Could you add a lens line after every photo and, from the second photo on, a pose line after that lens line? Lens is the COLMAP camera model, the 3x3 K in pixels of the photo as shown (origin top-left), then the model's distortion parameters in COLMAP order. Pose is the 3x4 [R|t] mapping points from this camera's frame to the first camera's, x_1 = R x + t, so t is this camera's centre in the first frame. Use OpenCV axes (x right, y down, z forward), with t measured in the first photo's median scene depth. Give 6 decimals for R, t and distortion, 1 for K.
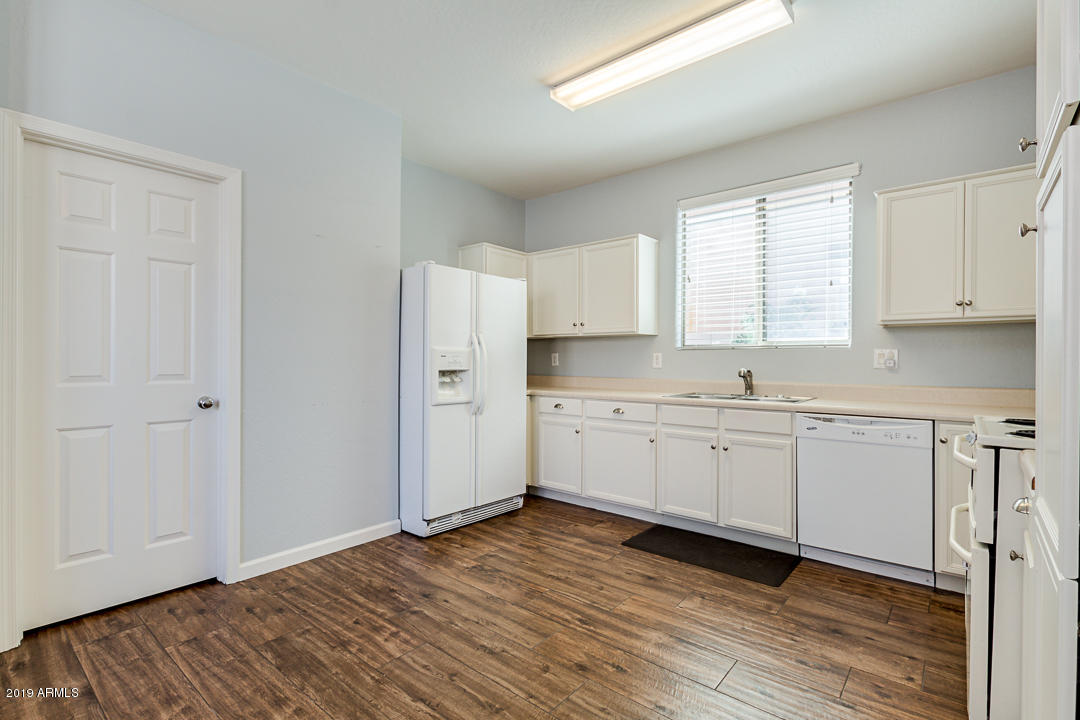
lens RADIAL K [[495.4, 0, 574.7], [0, 495.4, 364.3], [0, 0, 1]] dist [0.005049, -0.002816]
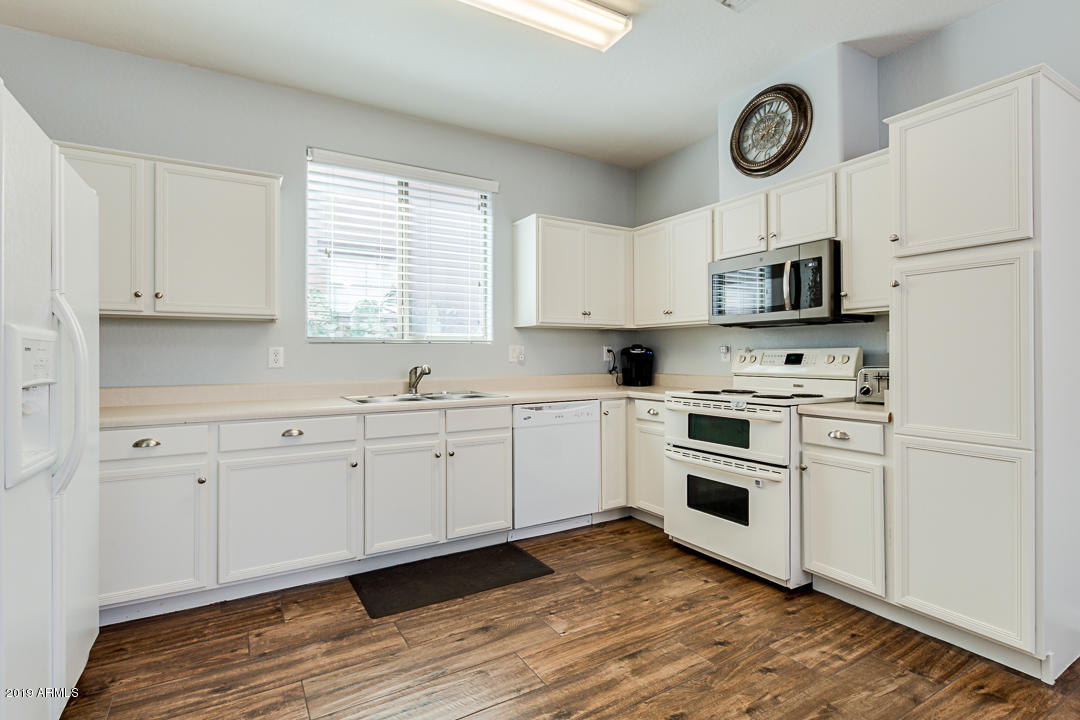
lens RADIAL K [[495.4, 0, 516.9], [0, 495.4, 351.8], [0, 0, 1]] dist [0.005049, -0.002816]
pose [[0.394292, -0.001283, 0.918984, -0.496333], [0.011550, 0.999927, -0.003560, -0.011537], [-0.918913, 0.012018, 0.394278, 0.555777]]
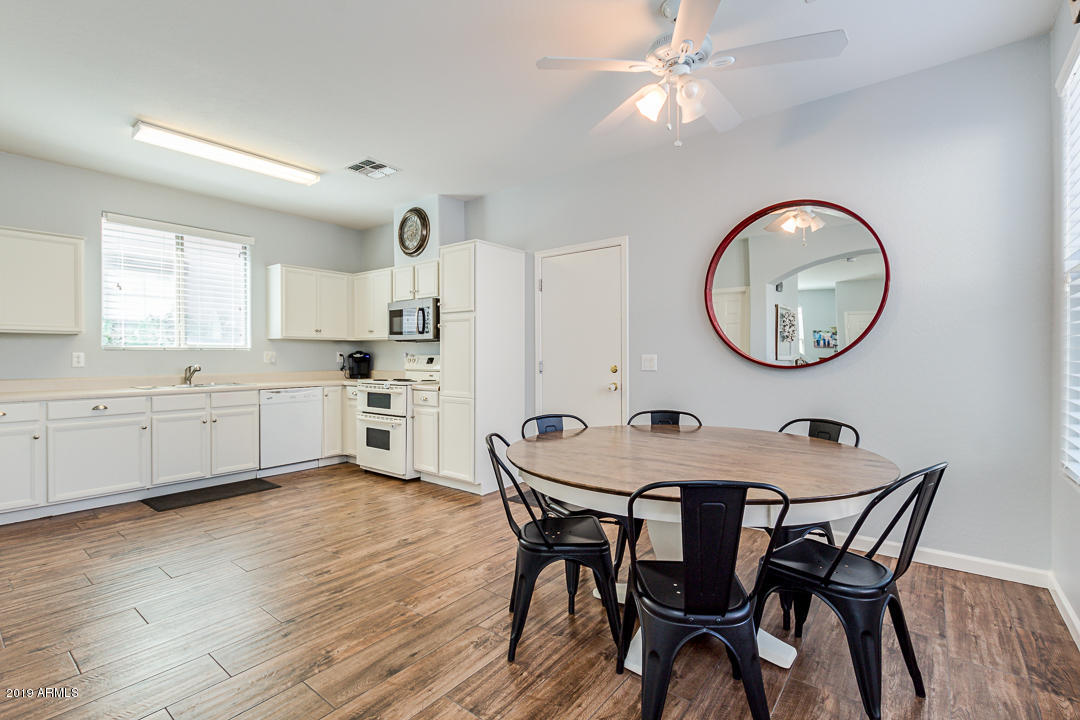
lens RADIAL K [[495.4, 0, 480.4], [0, 495.4, 359.9], [0, 0, 1]] dist [0.005049, -0.002816]
pose [[0.096850, -0.015300, 0.995181, -1.088549], [0.008886, 0.999855, 0.014507, -0.020773], [-0.995259, 0.007438, 0.096972, 0.098362]]
